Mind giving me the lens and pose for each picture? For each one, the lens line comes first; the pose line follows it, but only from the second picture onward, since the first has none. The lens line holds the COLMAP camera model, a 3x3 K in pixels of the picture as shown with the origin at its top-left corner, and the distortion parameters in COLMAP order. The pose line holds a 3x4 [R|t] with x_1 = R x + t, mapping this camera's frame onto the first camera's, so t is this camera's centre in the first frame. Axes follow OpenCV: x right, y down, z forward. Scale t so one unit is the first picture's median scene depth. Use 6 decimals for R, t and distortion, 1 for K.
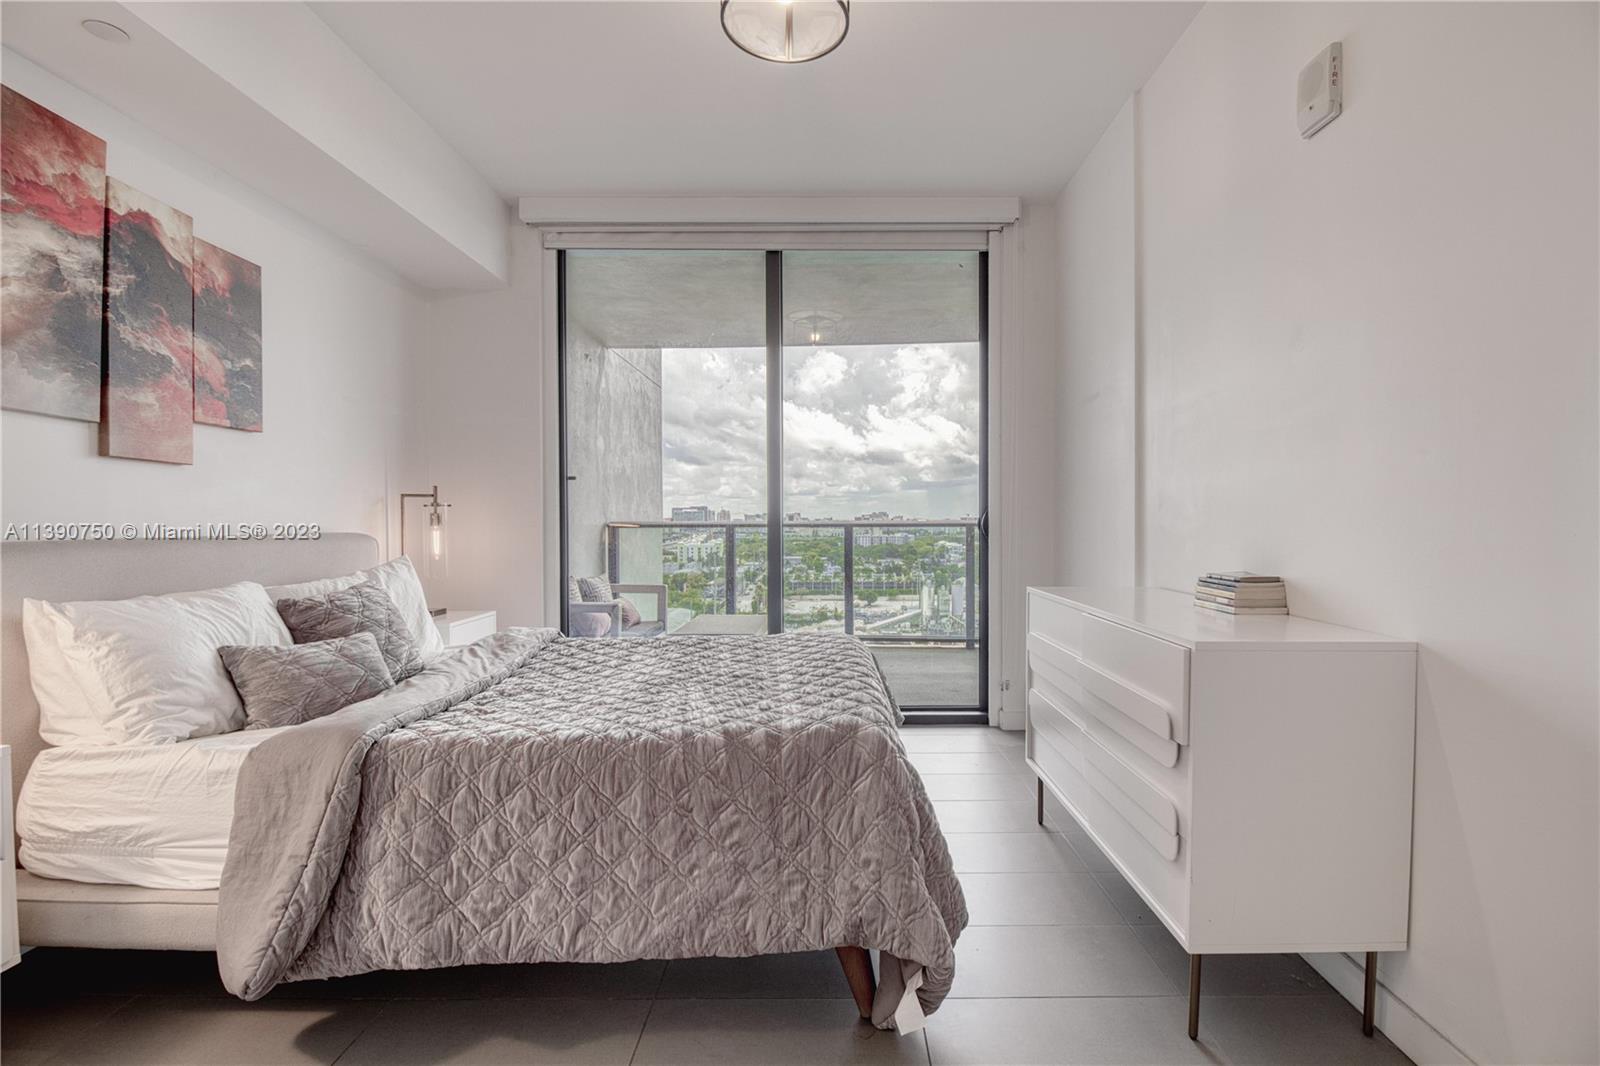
lens RADIAL K [[770.3, 0, 834.0], [0, 770.3, 525.3], [0, 0, 1]] dist [0.000721, -0.013660]
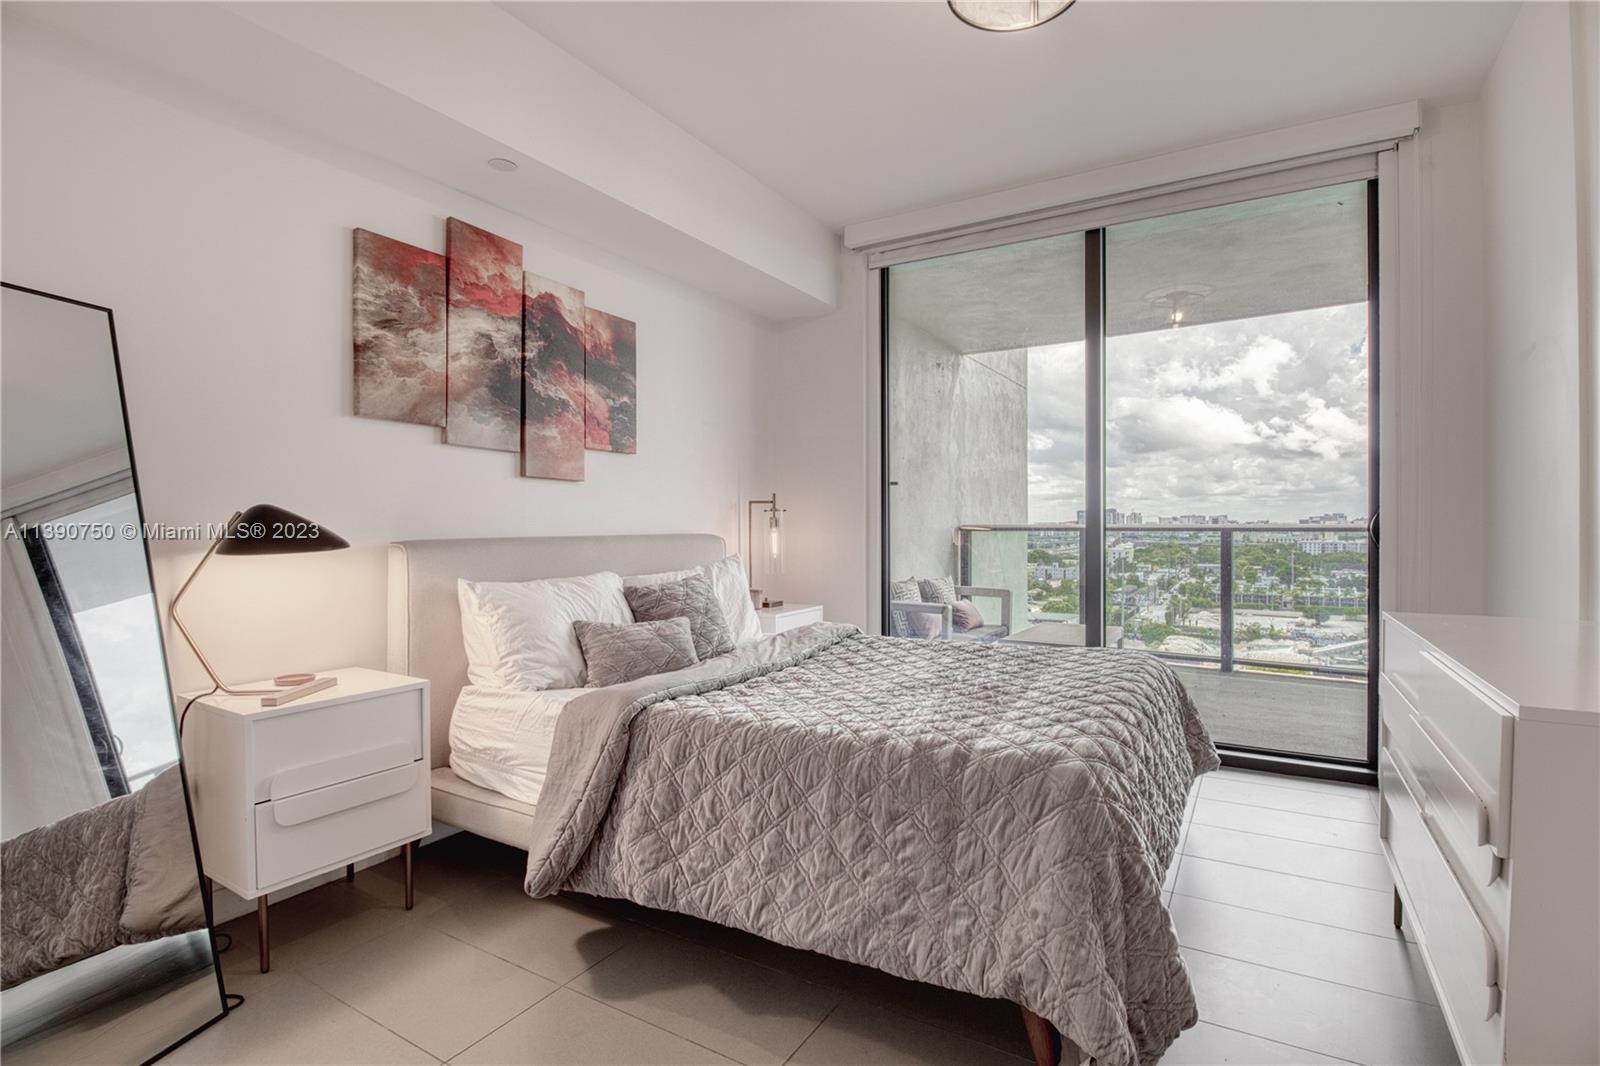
lens RADIAL K [[768.4, 0, 812.7], [0, 768.4, 525.9], [0, 0, 1]] dist [-0.001497, -0.012985]
pose [[0.857194, 0.001409, -0.514992, 0.212430], [-0.003188, 0.999992, -0.002570, -0.000490], [0.514984, 0.003845, 0.857191, 0.092036]]
